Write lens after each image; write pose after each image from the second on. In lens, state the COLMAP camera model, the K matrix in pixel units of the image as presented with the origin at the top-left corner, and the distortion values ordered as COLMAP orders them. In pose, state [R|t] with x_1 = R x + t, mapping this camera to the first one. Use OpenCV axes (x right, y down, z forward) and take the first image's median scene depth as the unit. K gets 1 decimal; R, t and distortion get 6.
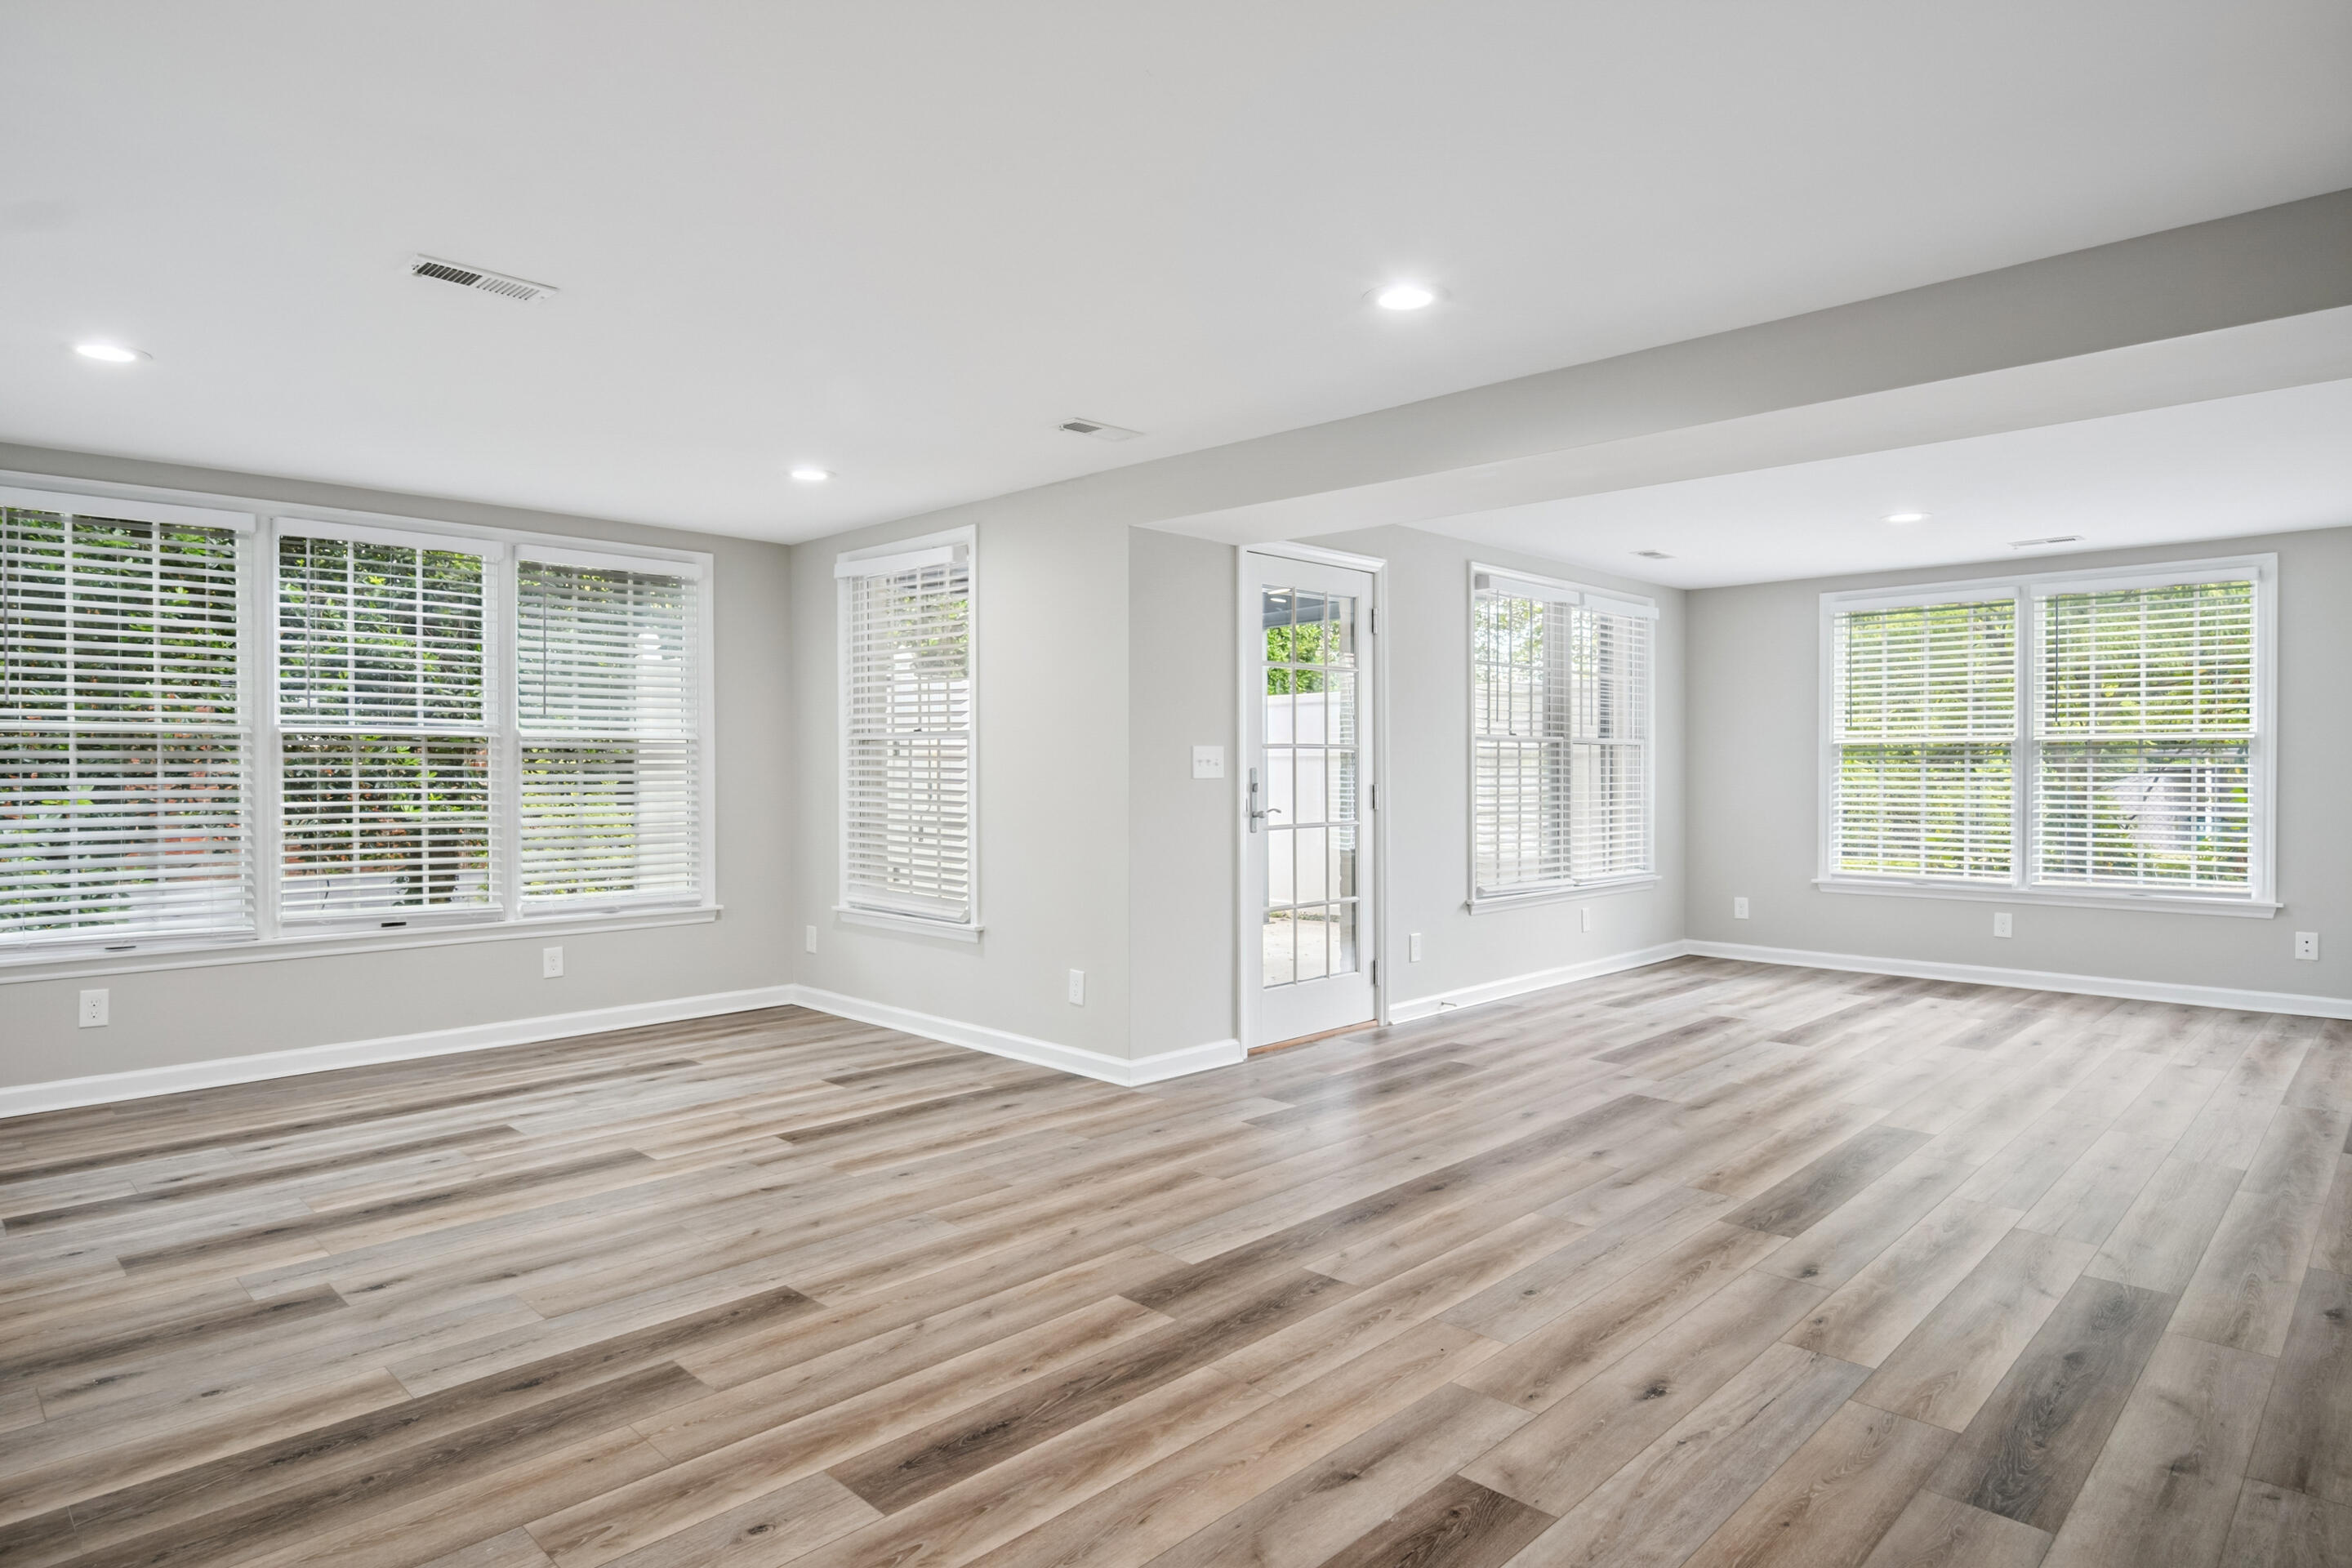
lens RADIAL K [[1376.3, 0, 1182.7], [0, 1376.3, 768.7], [0, 0, 1]] dist [-0.002446, -0.006265]
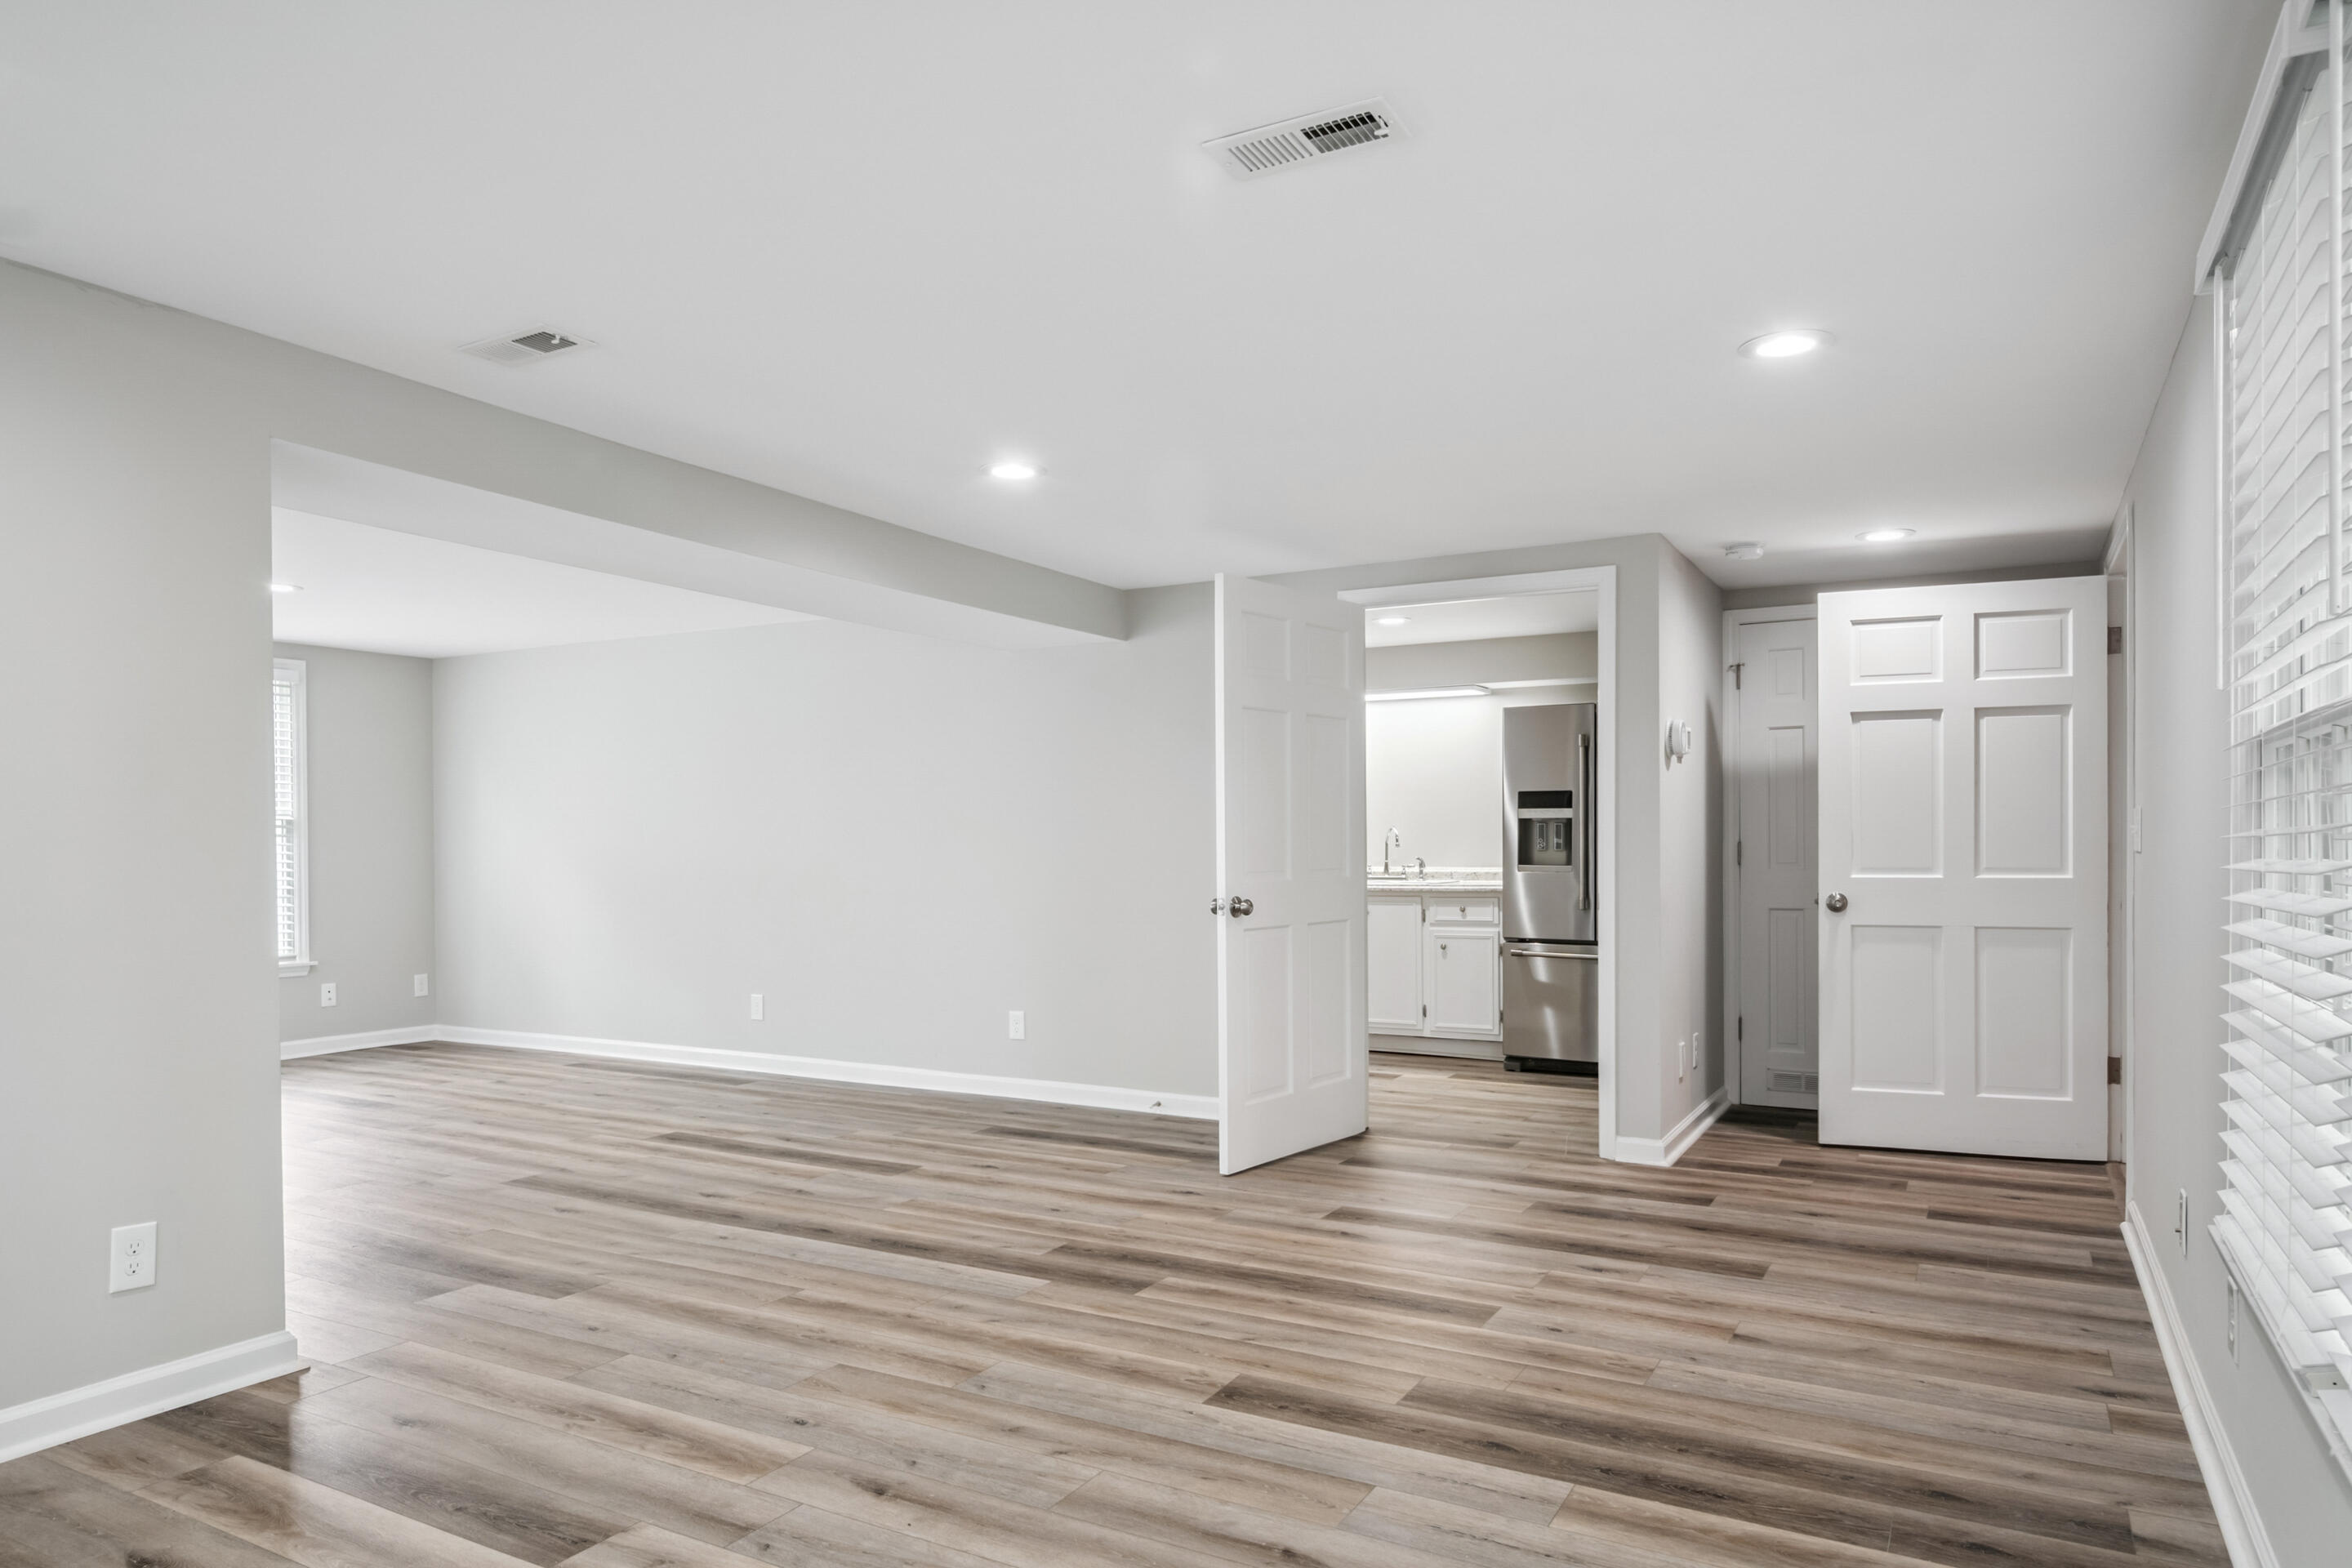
lens RADIAL K [[1415.4, 0, 1196.8], [0, 1415.4, 803.4], [0, 0, 1]] dist [0.004717, -0.007274]
pose [[-0.277264, 0.028578, 0.960369, -1.136816], [0.005427, 0.999588, -0.028178, 0.001995], [-0.960778, -0.002601, -0.277305, 1.193374]]
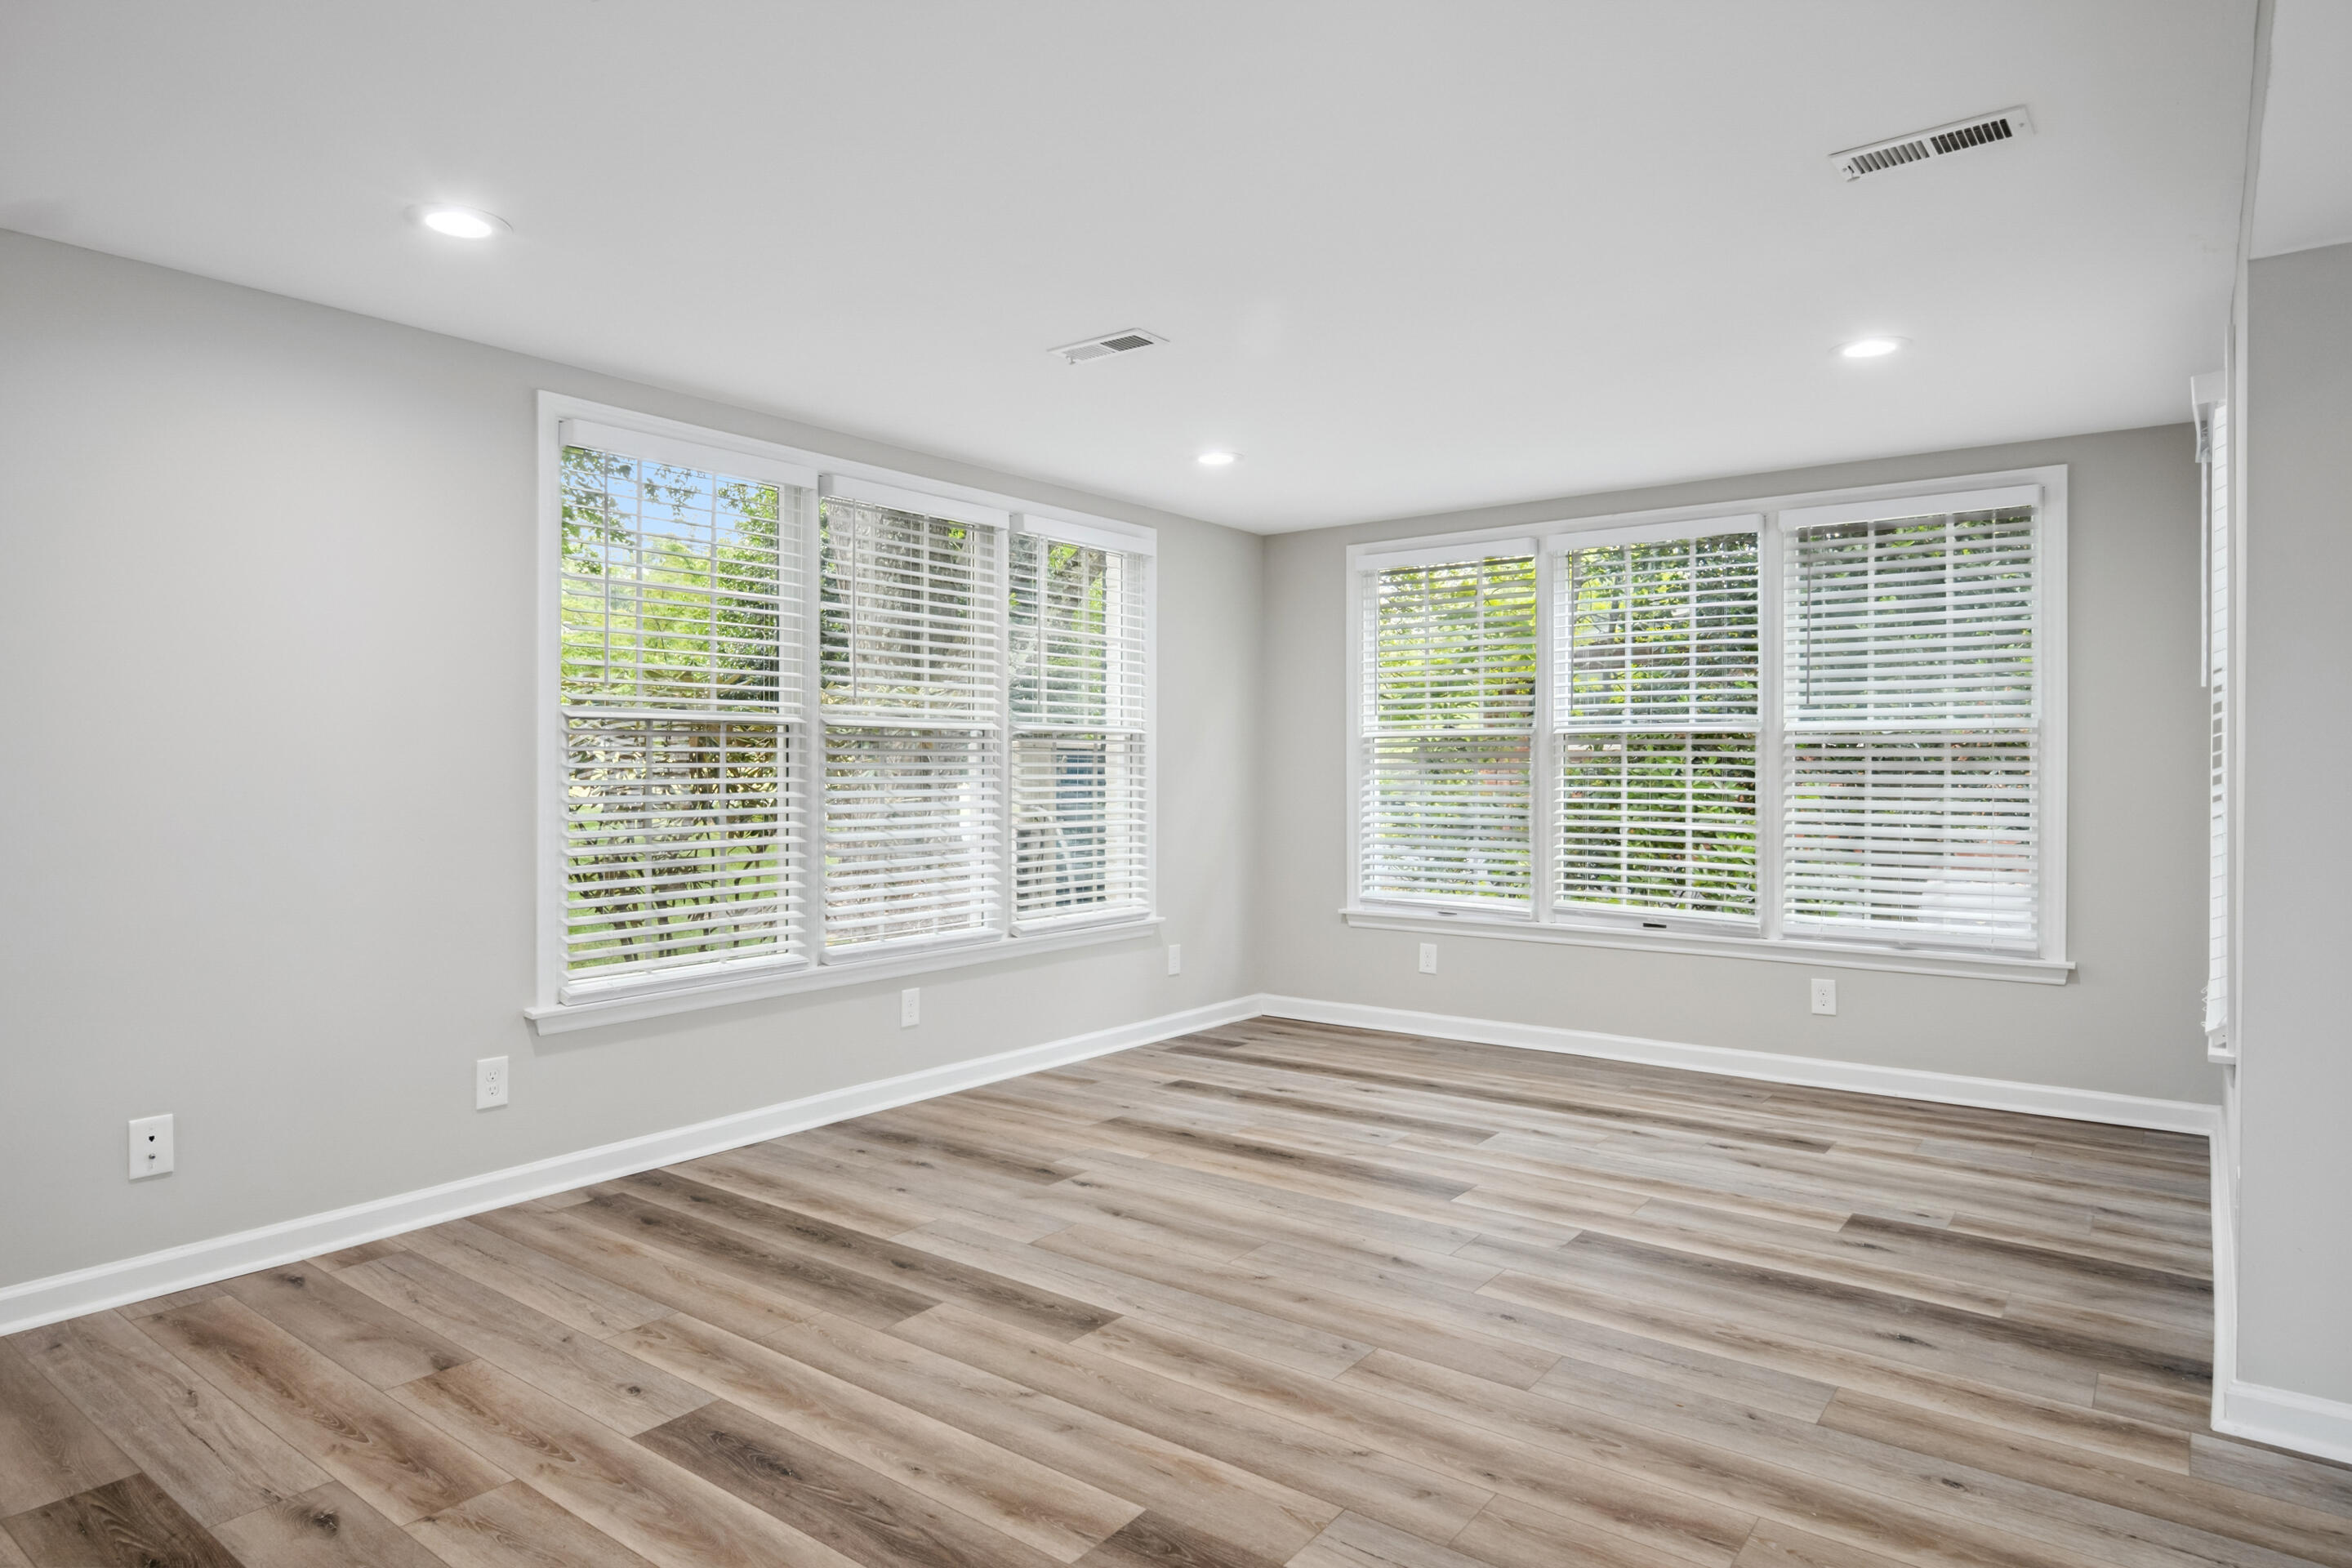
lens RADIAL K [[1376.3, 0, 1100.3], [0, 1376.3, 776.4], [0, 0, 1]] dist [-0.002446, -0.006265]
pose [[0.078076, 0.009603, -0.996901, 0.610621], [-0.001907, 0.999953, 0.009483, -0.003236], [0.996946, 0.001161, 0.078091, 0.857291]]
